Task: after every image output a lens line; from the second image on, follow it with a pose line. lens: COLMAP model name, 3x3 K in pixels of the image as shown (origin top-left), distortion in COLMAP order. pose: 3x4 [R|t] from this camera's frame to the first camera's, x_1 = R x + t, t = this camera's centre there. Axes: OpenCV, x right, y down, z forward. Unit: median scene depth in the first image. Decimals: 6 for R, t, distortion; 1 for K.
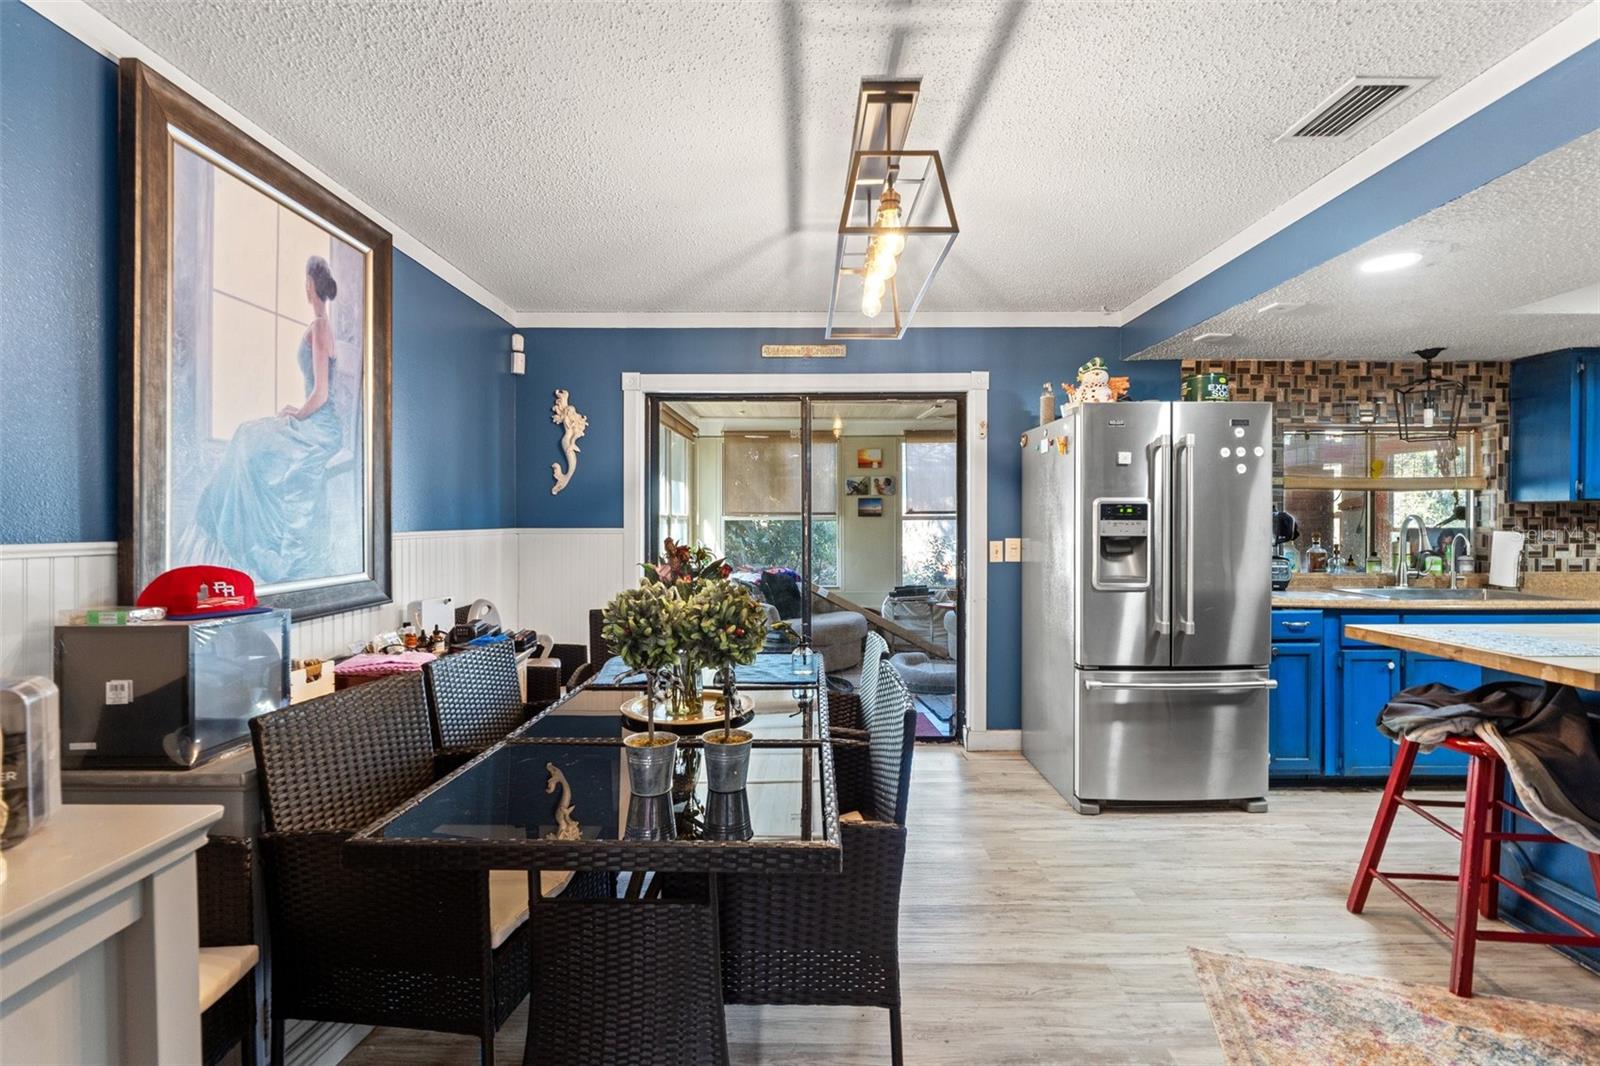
lens RADIAL K [[674.3, 0, 799.2], [0, 674.3, 527.7], [0, 0, 1]] dist [-0.007020, 0.000298]
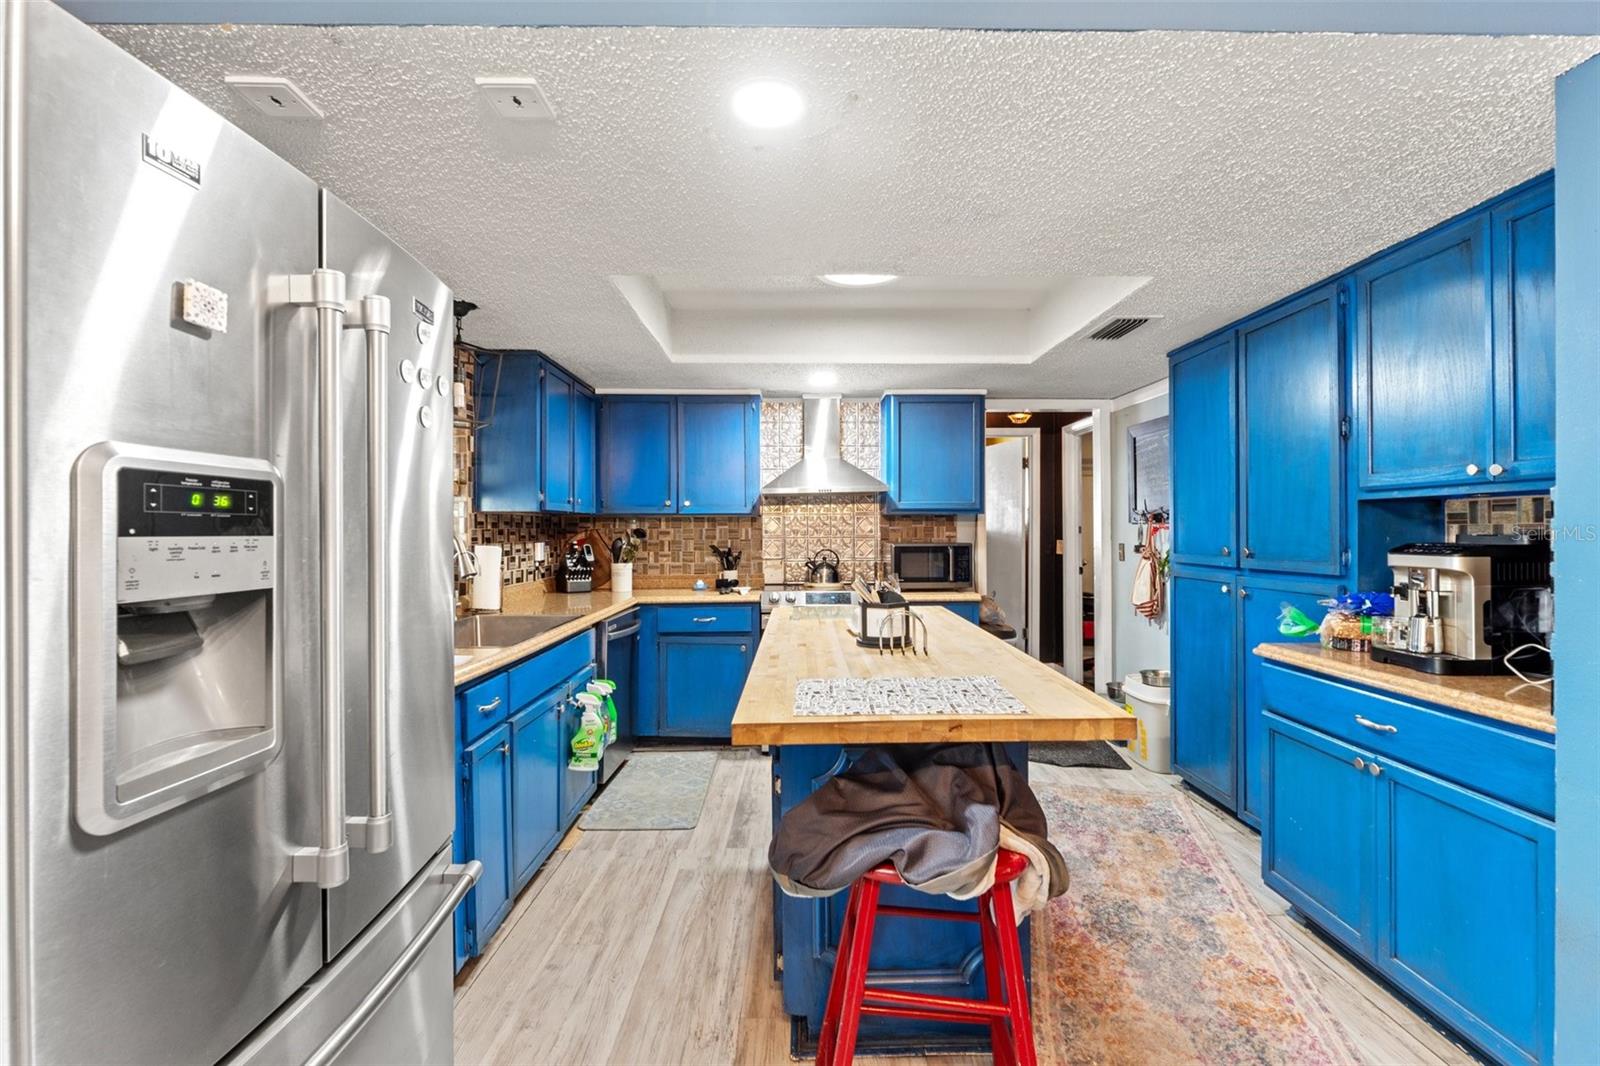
lens RADIAL K [[674.3, 0, 800.5], [0, 674.3, 536.7], [0, 0, 1]] dist [-0.007020, 0.000298]
pose [[-0.021307, -0.008762, 0.999735, 0.164714], [0.017159, 0.999811, 0.009128, -0.007143], [-0.999626, 0.017349, -0.021153, 0.600784]]
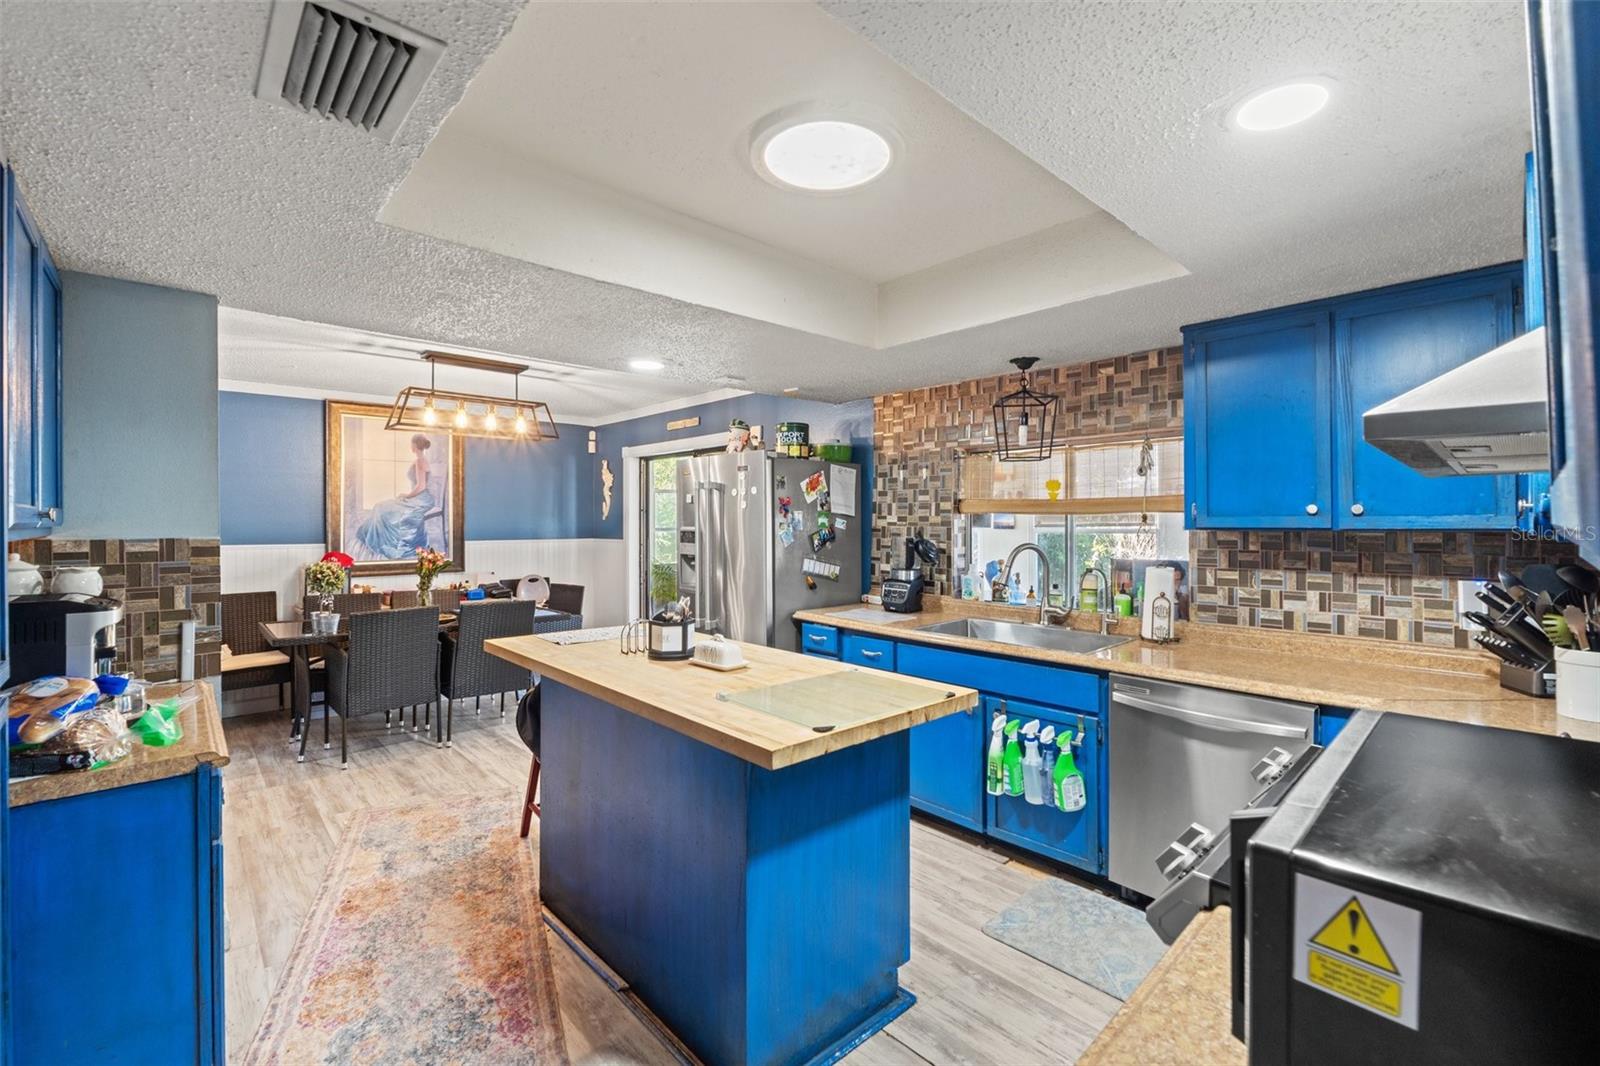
lens RADIAL K [[674.3, 0, 804.5], [0, 674.3, 521.4], [0, 0, 1]] dist [-0.007020, 0.000298]
pose [[0.698708, 0.000784, -0.715407, 1.283017], [-0.008979, 0.999930, -0.007674, -0.036854], [0.715351, 0.011785, 0.698666, 0.153804]]
